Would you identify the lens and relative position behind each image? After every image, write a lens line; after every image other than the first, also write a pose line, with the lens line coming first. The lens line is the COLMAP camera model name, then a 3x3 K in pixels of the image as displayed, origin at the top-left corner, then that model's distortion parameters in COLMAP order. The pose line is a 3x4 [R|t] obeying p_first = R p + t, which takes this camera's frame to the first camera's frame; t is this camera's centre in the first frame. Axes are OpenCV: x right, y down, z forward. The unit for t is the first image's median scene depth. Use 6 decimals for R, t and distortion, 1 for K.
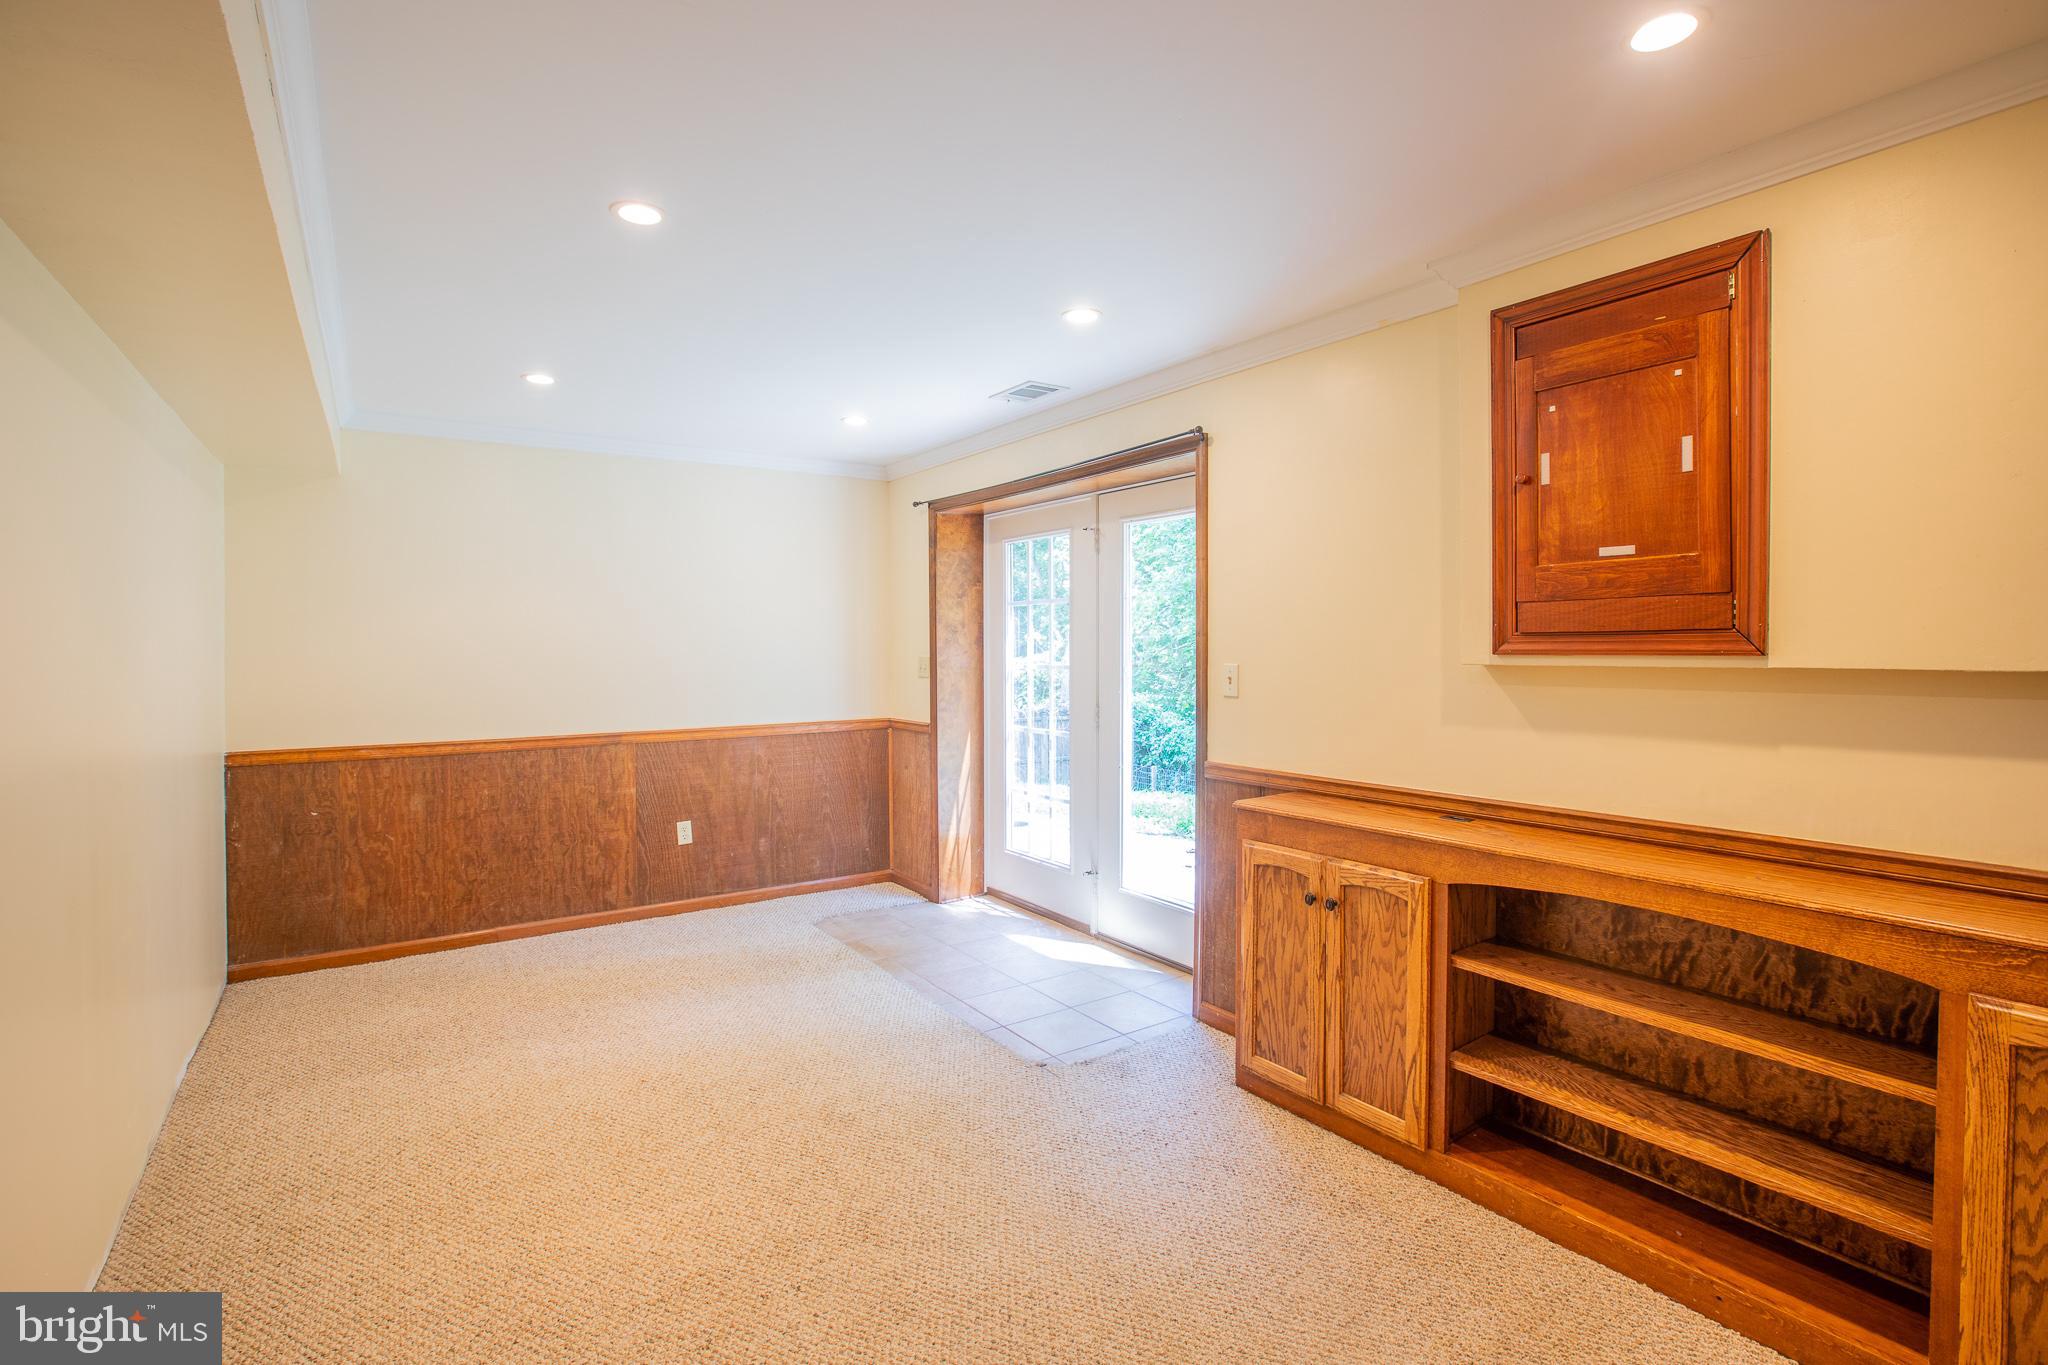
lens RADIAL K [[946.2, 0, 1013.6], [0, 946.2, 670.7], [0, 0, 1]] dist [-0.030260, 0.000841]
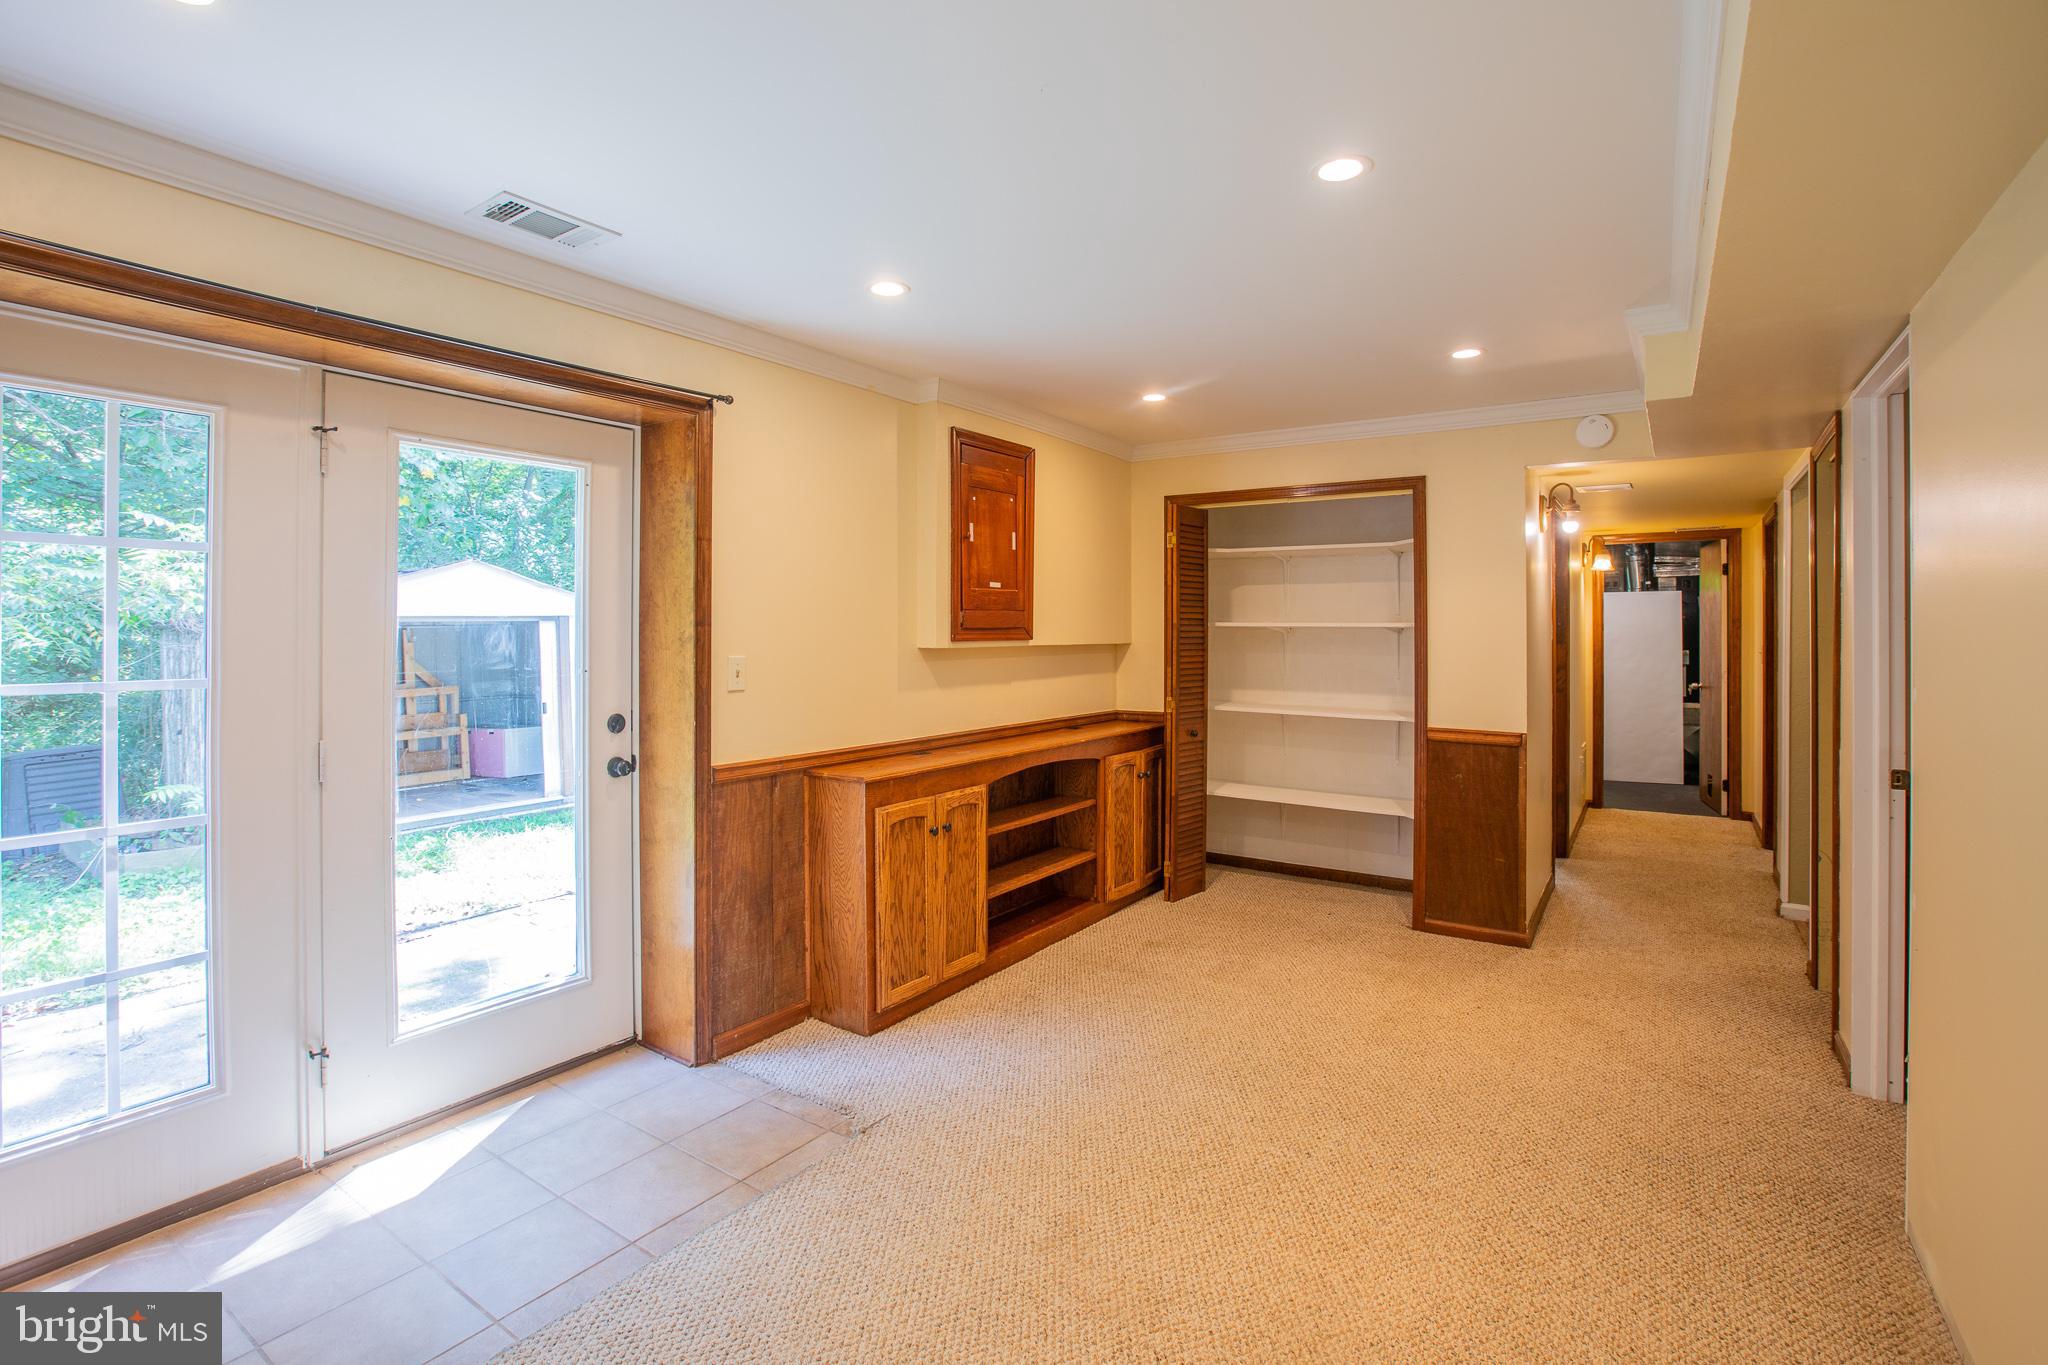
lens RADIAL K [[957.4, 0, 1026.9], [0, 957.4, 628.9], [0, 0, 1]] dist [-0.033325, 0.000176]
pose [[-0.369916, 0.003761, 0.929058, -1.061231], [0.024014, 0.999696, 0.005515, -0.044830], [-0.928755, 0.024350, -0.369894, 1.509495]]
